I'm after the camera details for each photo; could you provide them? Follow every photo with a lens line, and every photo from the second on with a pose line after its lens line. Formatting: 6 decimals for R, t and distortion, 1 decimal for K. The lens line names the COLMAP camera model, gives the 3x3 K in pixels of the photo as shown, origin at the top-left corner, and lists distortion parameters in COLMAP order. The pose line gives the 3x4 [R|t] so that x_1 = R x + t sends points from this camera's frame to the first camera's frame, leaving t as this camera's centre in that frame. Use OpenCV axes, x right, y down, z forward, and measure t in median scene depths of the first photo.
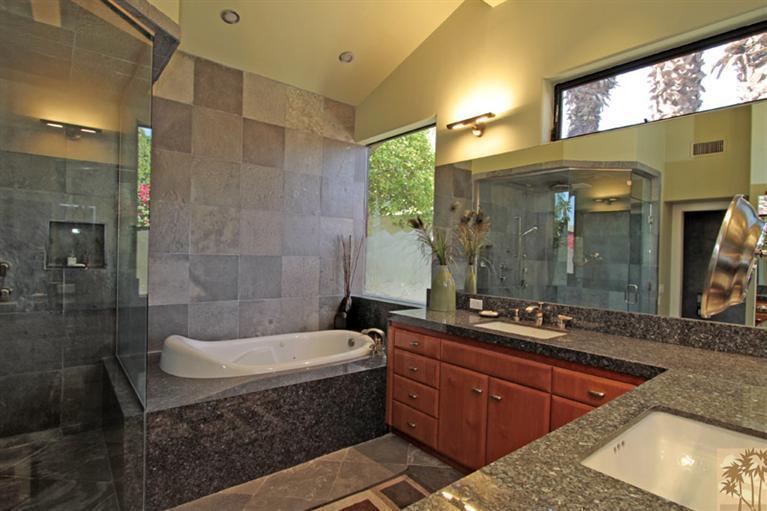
lens RADIAL K [[407.3, 0, 381.1], [0, 407.3, 255.5], [0, 0, 1]] dist [-0.014868, 0.004596]
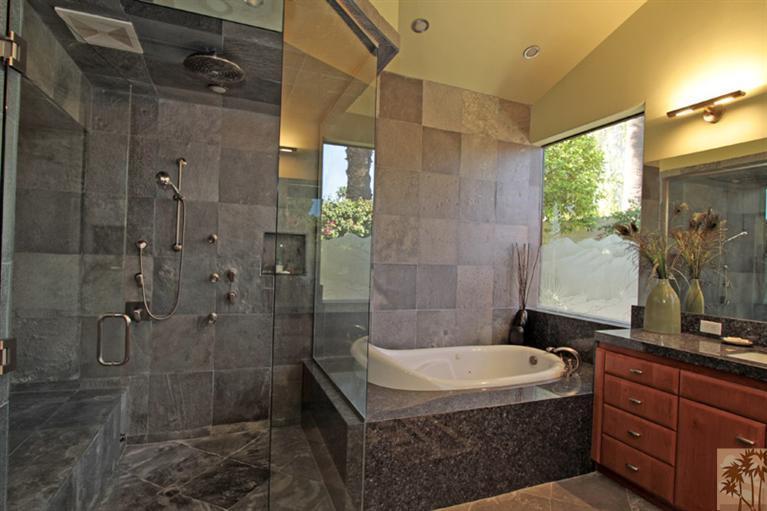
lens RADIAL K [[407.3, 0, 389.3], [0, 407.3, 255.8], [0, 0, 1]] dist [-0.014868, 0.004596]
pose [[0.953888, 0.003567, -0.300142, -0.139896], [-0.009013, 0.999819, -0.016765, -0.004801], [0.300028, 0.018697, 0.953747, 0.033570]]
